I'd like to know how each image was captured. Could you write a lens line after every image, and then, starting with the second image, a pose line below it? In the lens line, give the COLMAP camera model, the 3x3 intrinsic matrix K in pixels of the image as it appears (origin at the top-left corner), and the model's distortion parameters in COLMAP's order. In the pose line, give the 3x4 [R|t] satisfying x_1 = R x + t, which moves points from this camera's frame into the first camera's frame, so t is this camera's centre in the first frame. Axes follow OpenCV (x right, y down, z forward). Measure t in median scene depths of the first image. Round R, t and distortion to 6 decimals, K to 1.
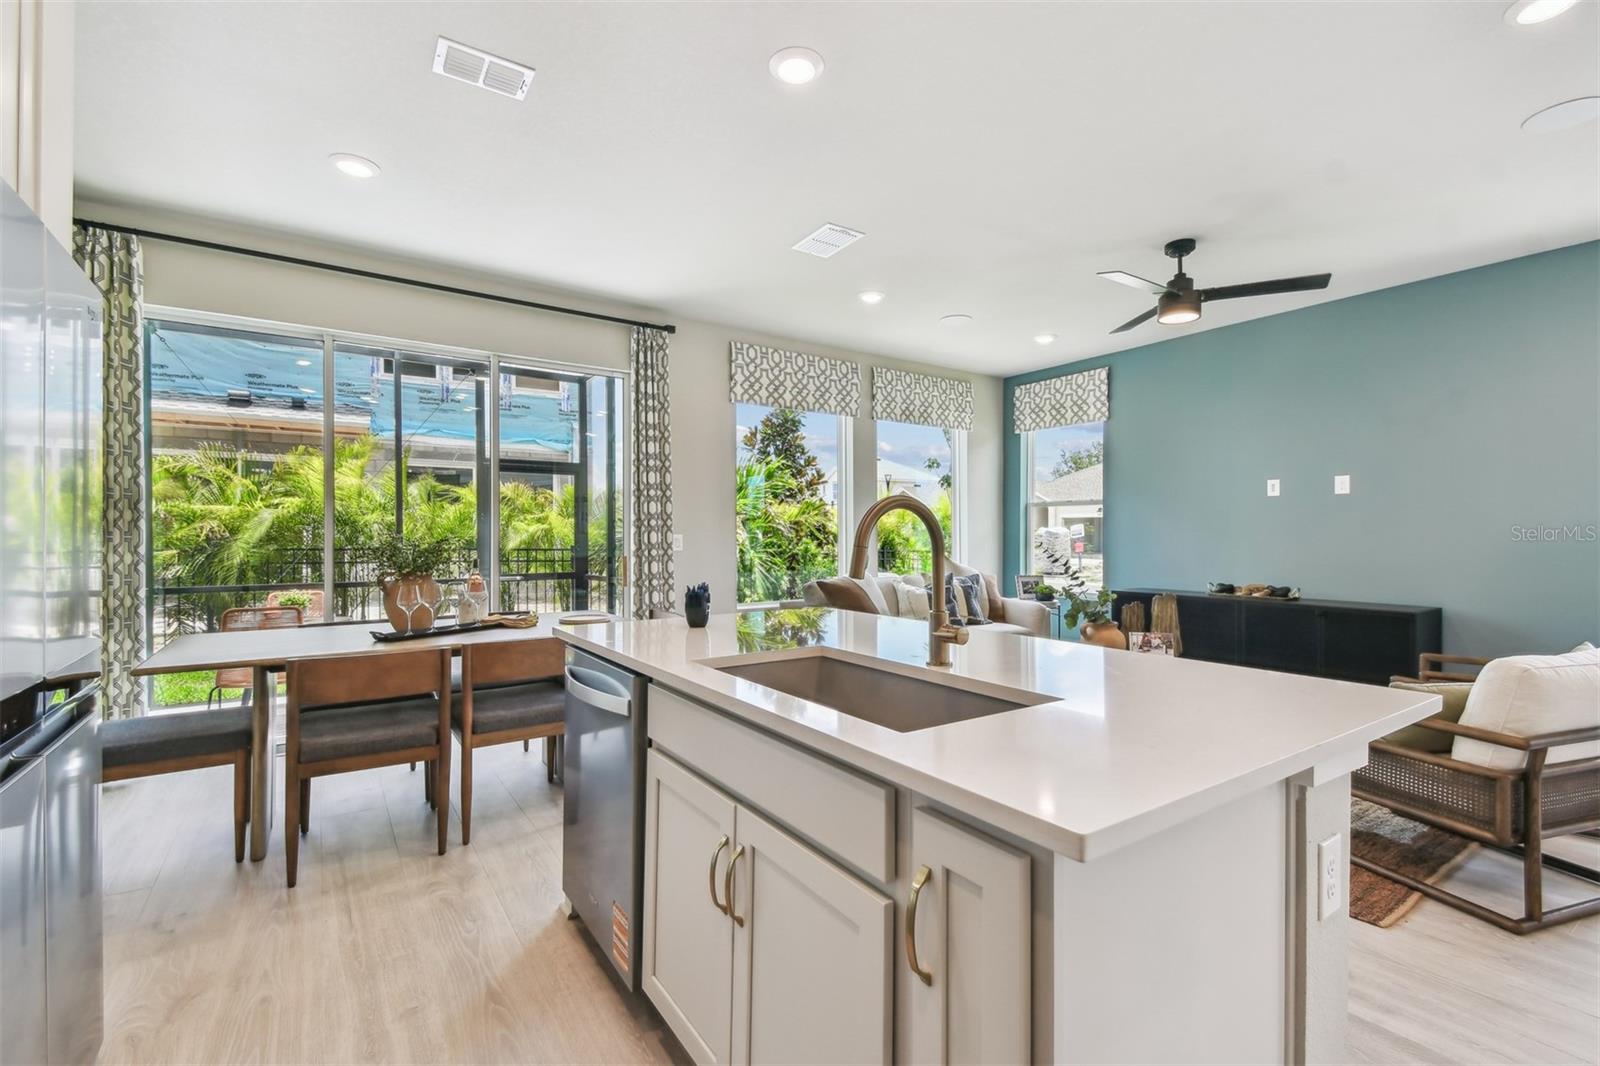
lens RADIAL K [[712.7, 0, 793.7], [0, 712.7, 535.0], [0, 0, 1]] dist [0.045581, -0.024271]
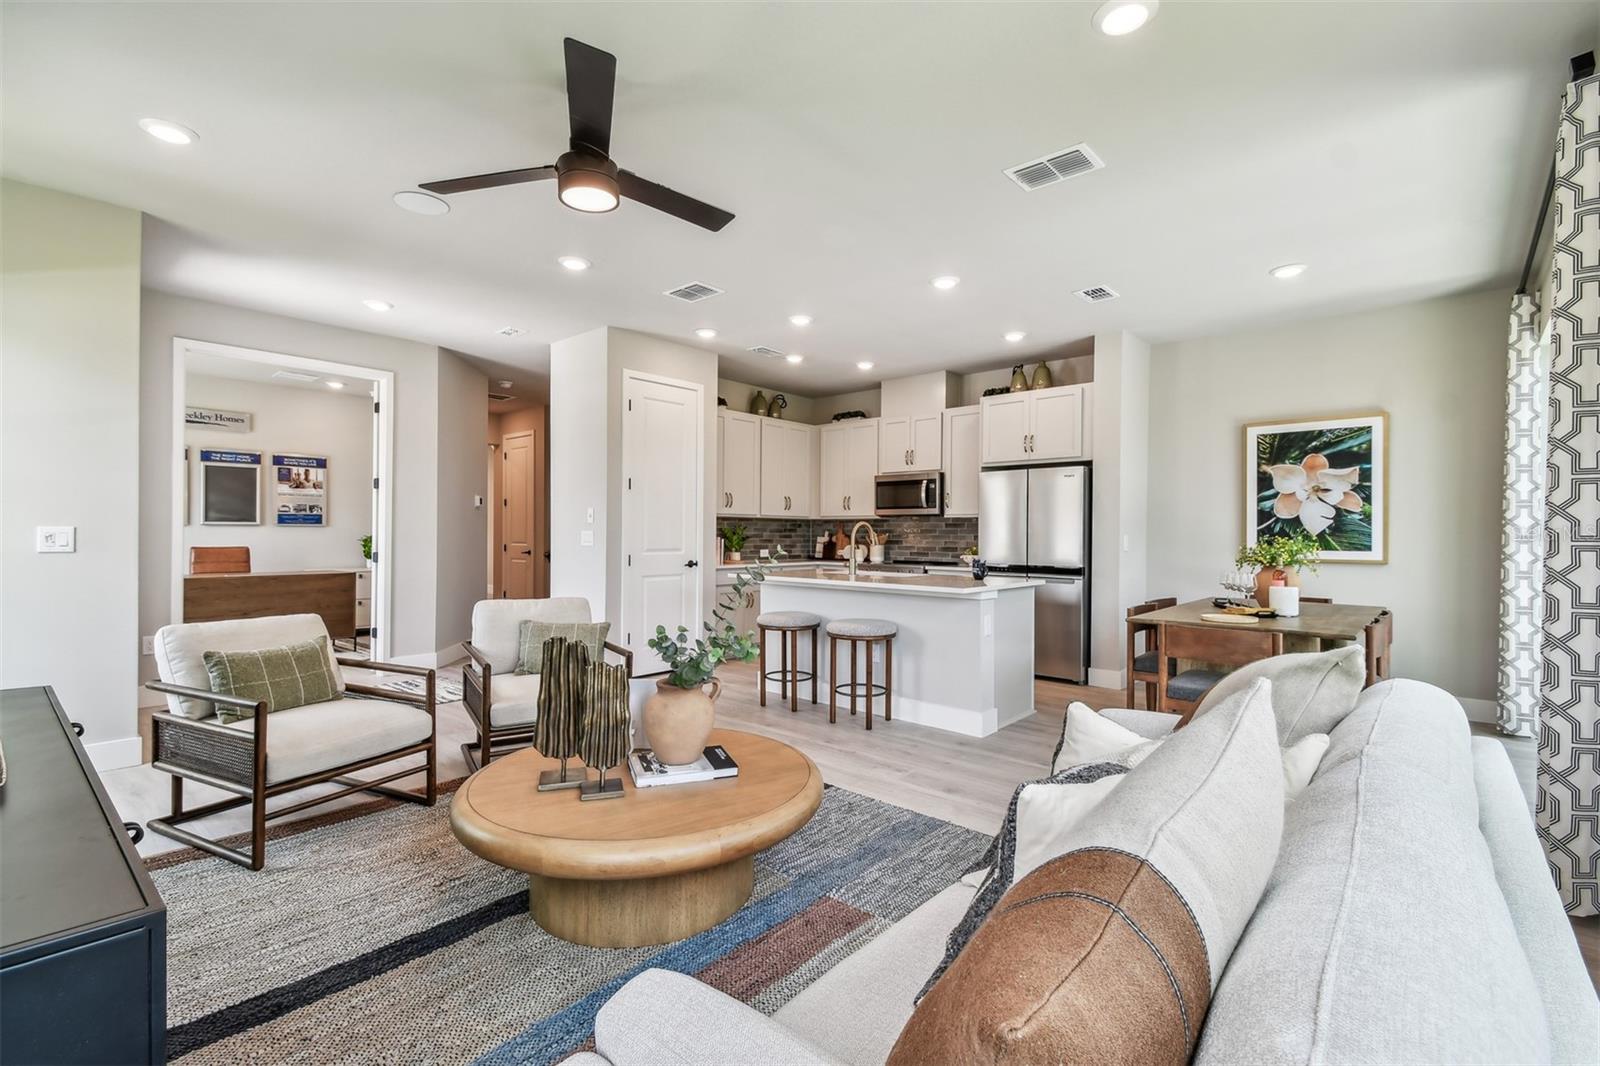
lens RADIAL K [[719.8, 0, 800.0], [0, 719.8, 533.0], [0, 0, 1]] dist [0.033492, -0.000599]
pose [[-0.967817, -0.007599, -0.251540, 0.427402], [-0.006895, 0.999969, -0.003682, 0.002120], [0.251560, -0.001829, -0.967840, 1.394151]]
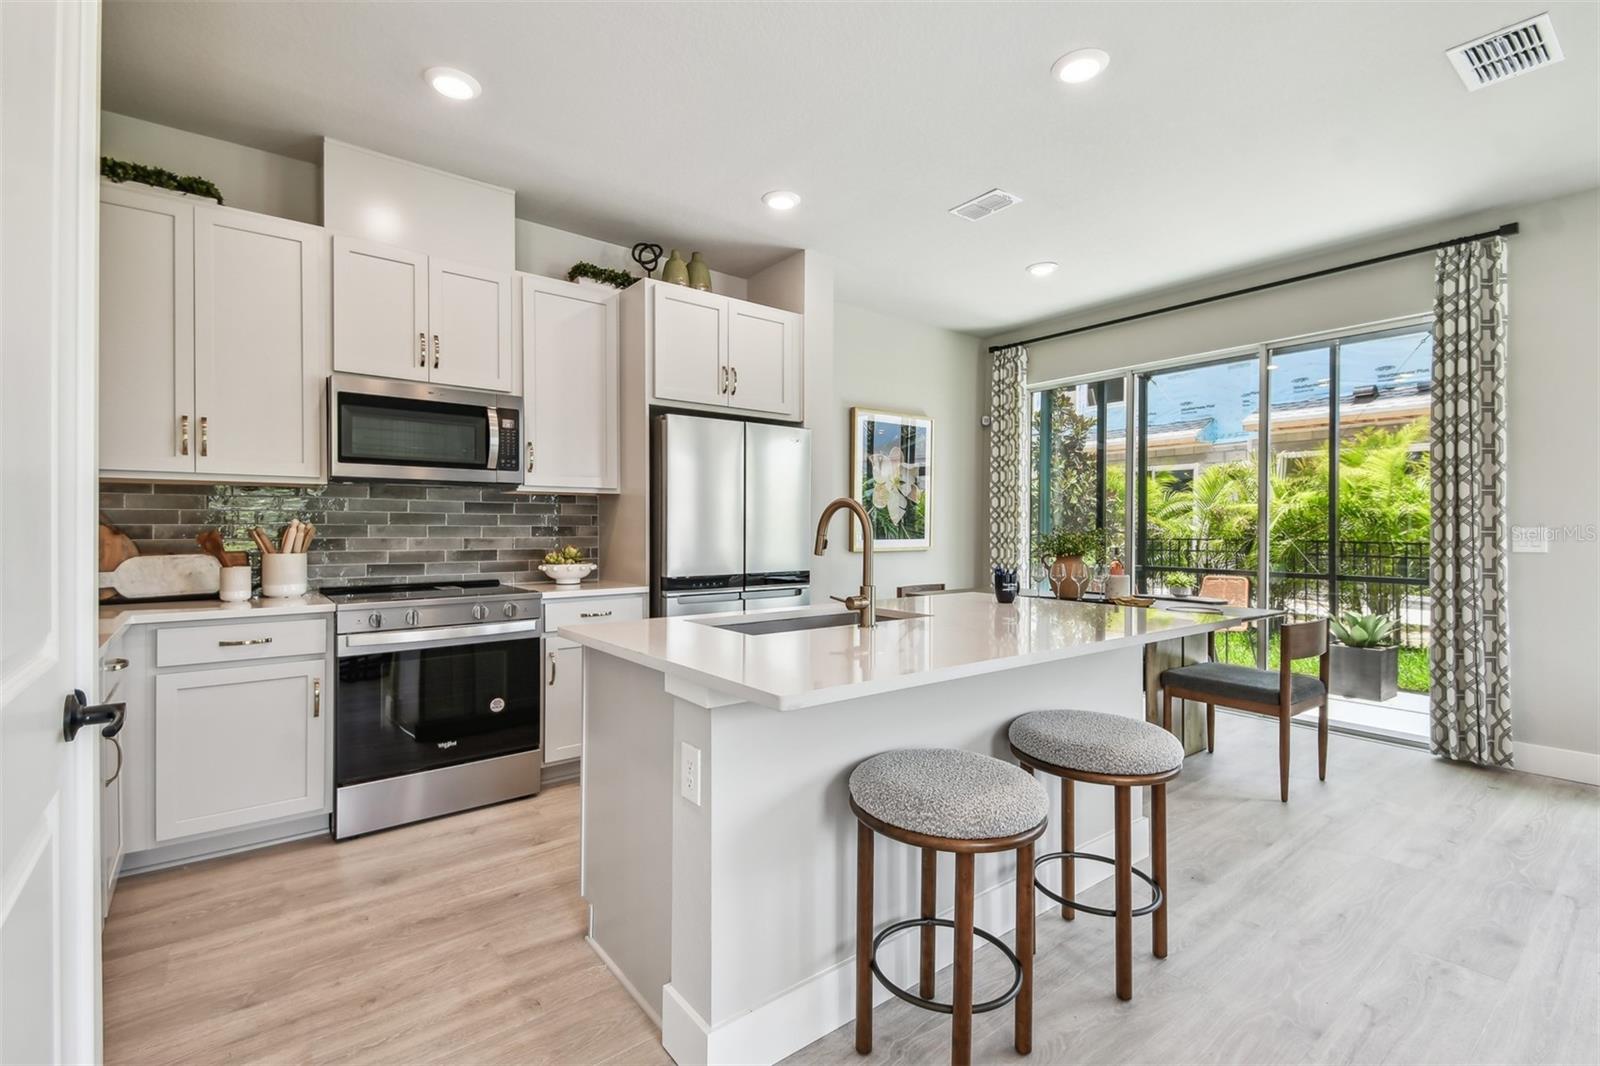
lens RADIAL K [[712.7, 0, 793.7], [0, 712.7, 535.0], [0, 0, 1]] dist [0.045581, -0.024271]
pose [[0.069246, 0.011782, -0.997530, 0.513028], [0.000752, 0.999929, 0.011863, -0.001109], [0.997599, -0.001571, 0.069233, 0.277046]]
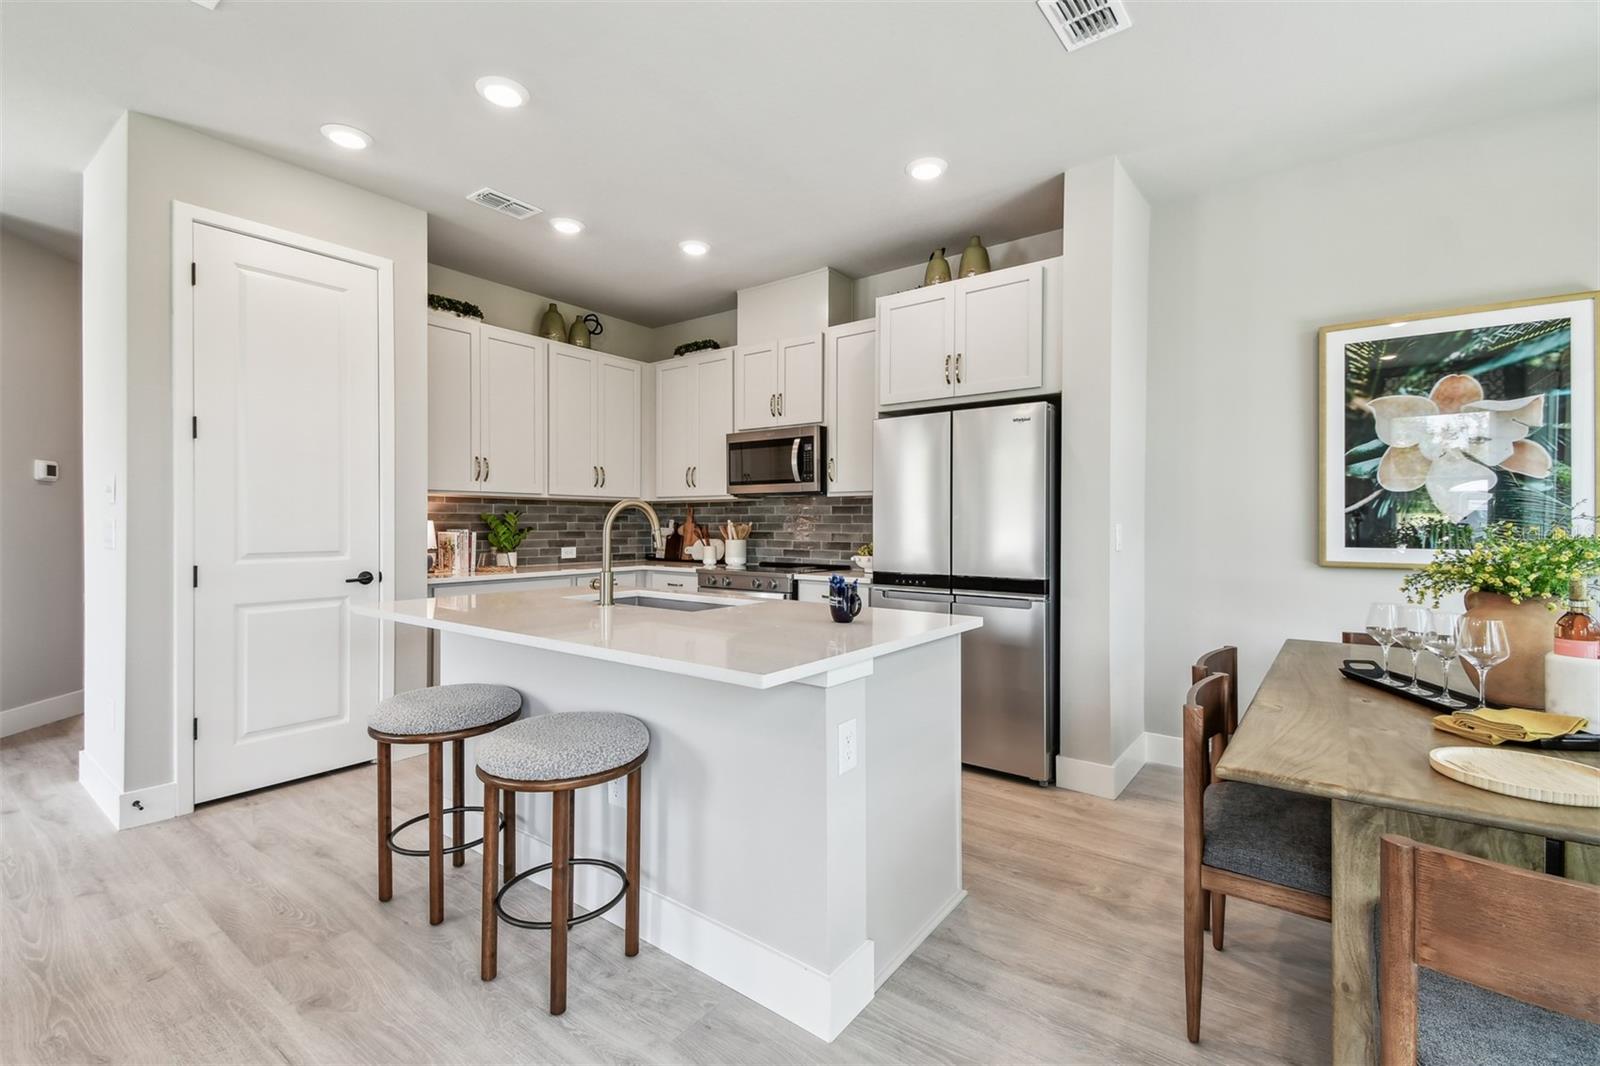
lens RADIAL K [[710.6, 0, 797.3], [0, 710.6, 520.6], [0, 0, 1]] dist [0.043172, -0.022993]
pose [[-0.946392, -0.004077, -0.322994, 0.110543], [-0.002179, 0.999978, -0.006238, 0.000118], [0.323012, -0.005199, -0.946380, 0.911962]]
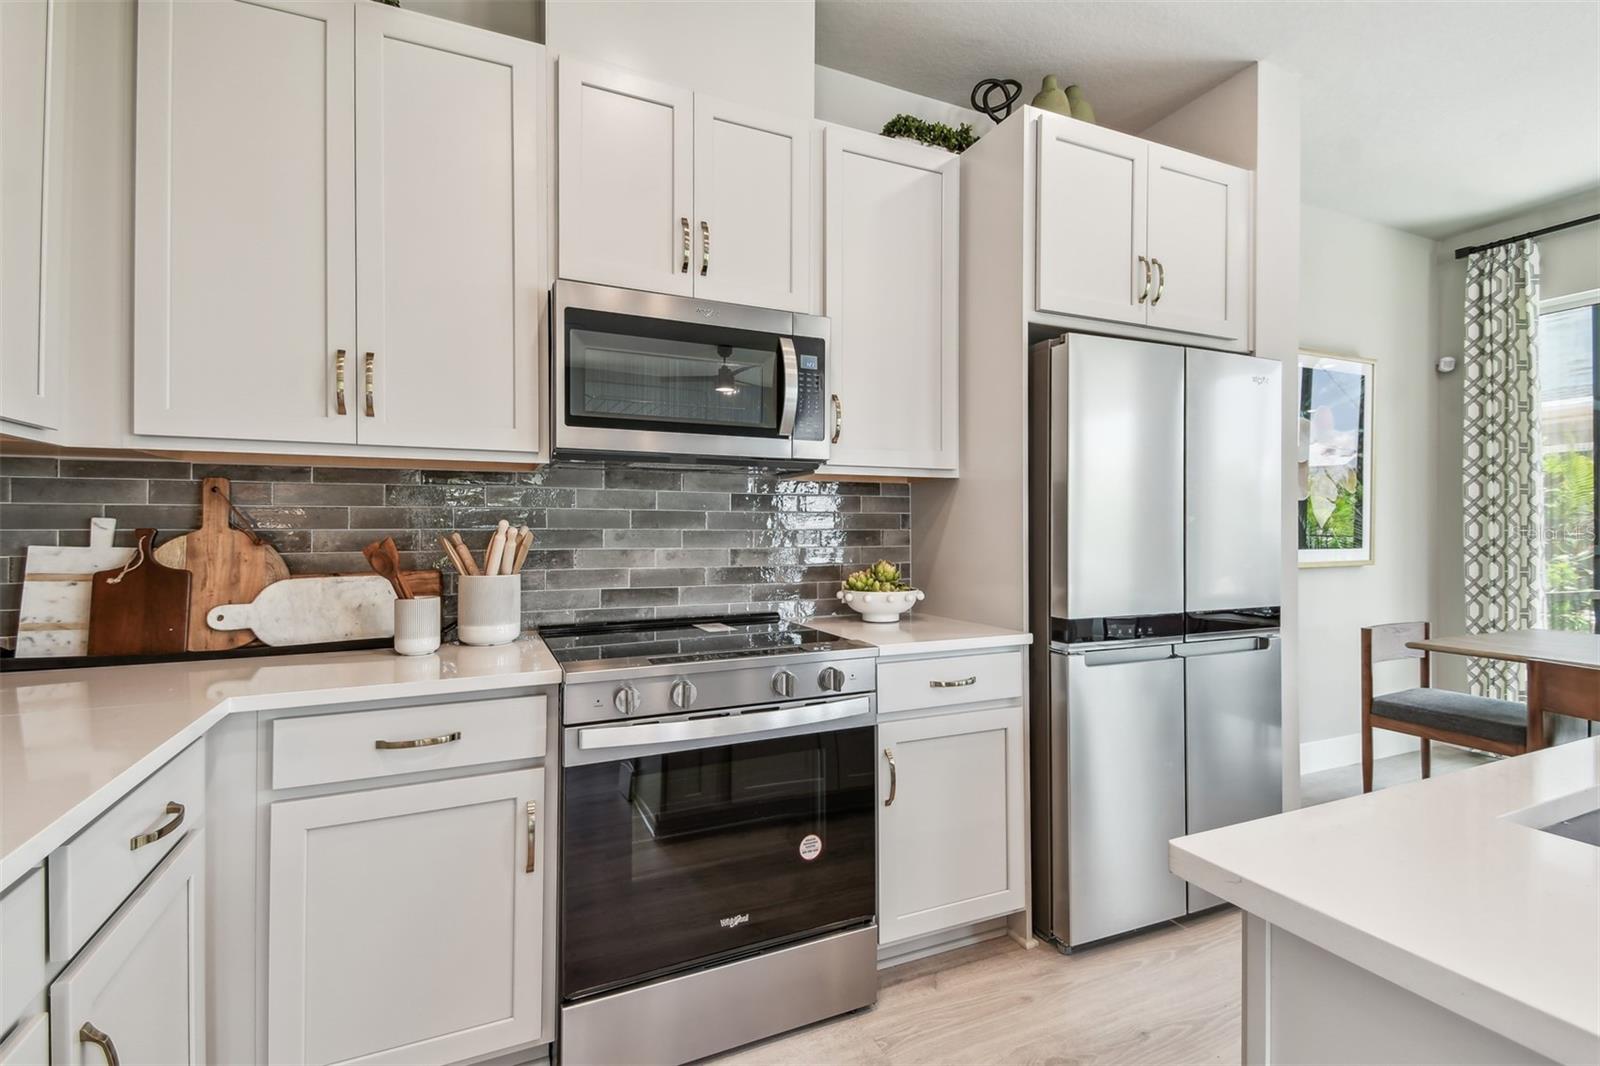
lens RADIAL K [[712.7, 0, 793.7], [0, 712.7, 535.0], [0, 0, 1]] dist [0.045581, -0.024271]
pose [[-0.175322, 0.008215, -0.984477, 0.216908], [0.002457, 0.999966, 0.007907, -0.002386], [0.984508, -0.001033, -0.175336, 0.114811]]
